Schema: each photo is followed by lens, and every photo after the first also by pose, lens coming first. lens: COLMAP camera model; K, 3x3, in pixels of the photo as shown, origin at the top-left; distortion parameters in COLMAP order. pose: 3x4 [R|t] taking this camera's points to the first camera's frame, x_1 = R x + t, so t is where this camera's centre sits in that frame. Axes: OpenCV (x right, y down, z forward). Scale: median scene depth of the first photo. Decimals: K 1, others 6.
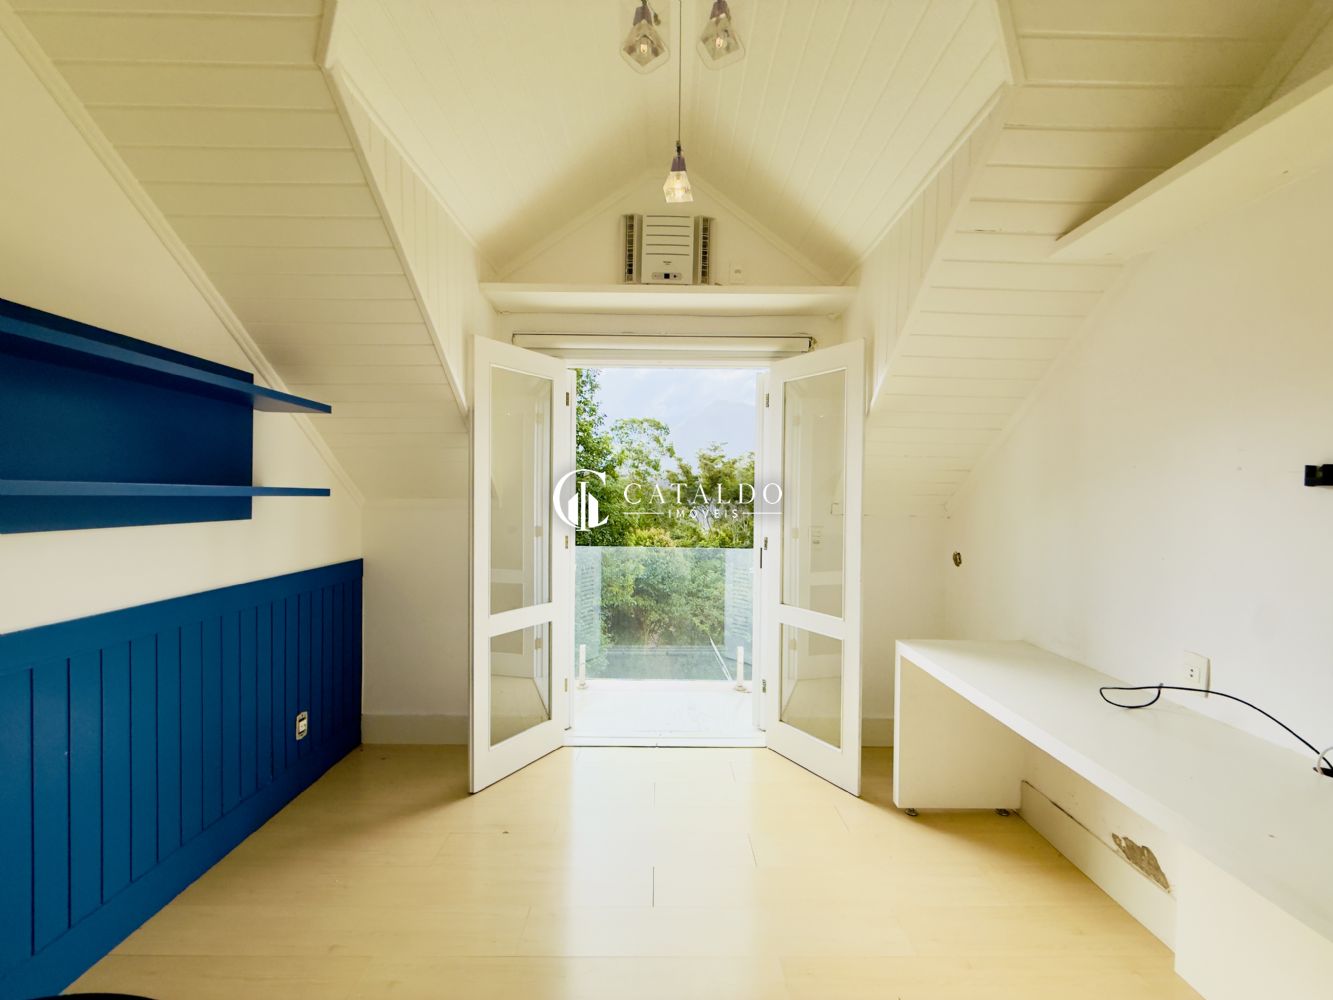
lens RADIAL K [[527.2, 0, 666.5], [0, 527.2, 500.0], [0, 0, 1]] dist [0.000304, -0.000025]
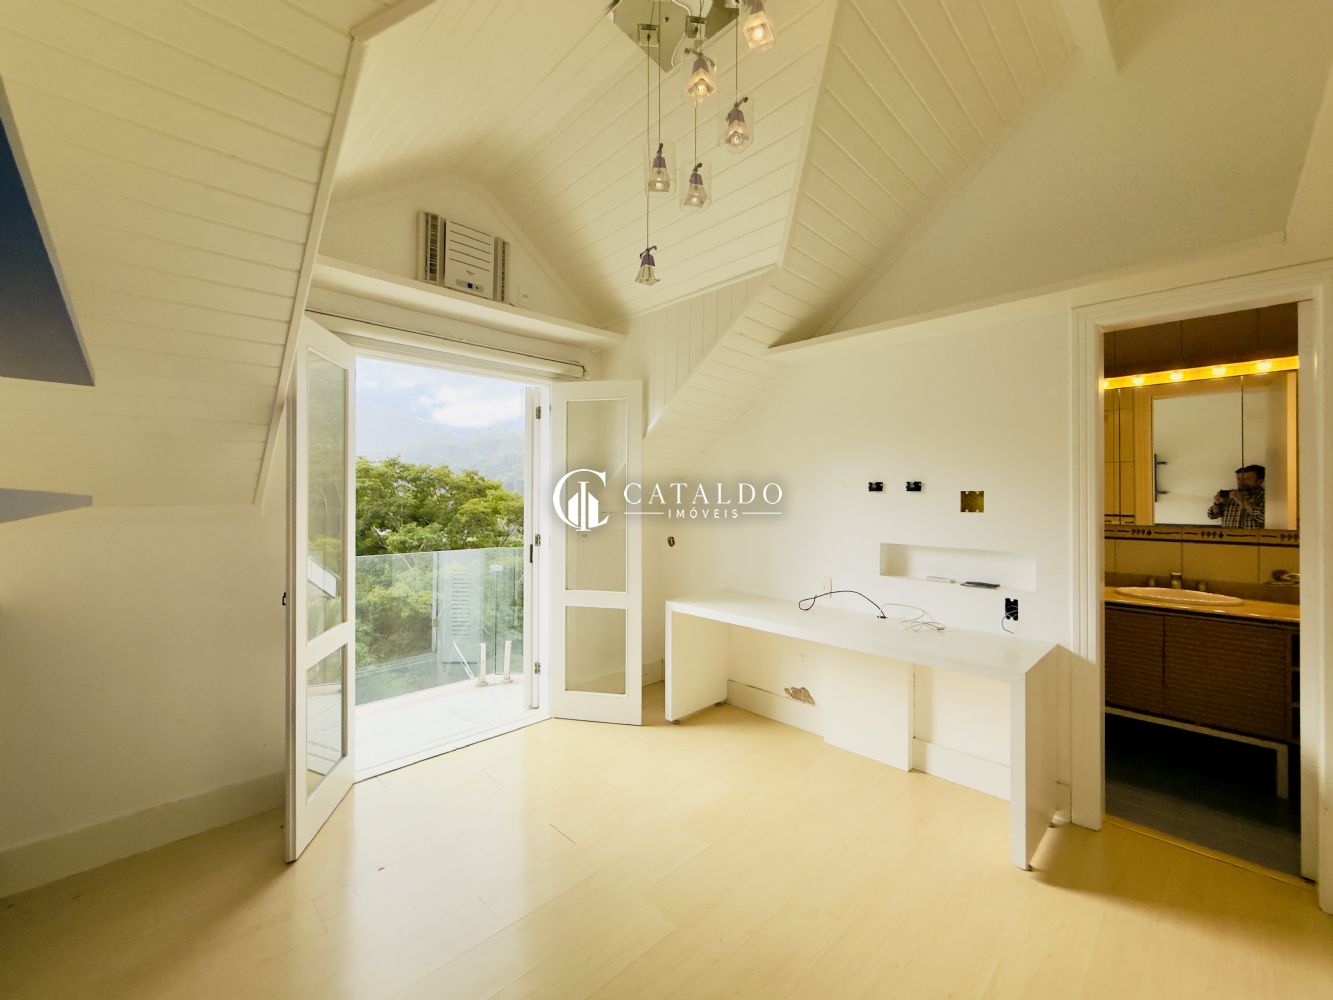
lens RADIAL K [[532.6, 0, 668.1], [0, 532.6, 493.5], [0, 0, 1]] dist [-0.000869, -0.000238]
pose [[0.722294, -0.006438, 0.691556, -0.441611], [0.012151, 0.999920, -0.003382, -0.010855], [-0.691479, 0.010846, 0.722315, -0.013993]]
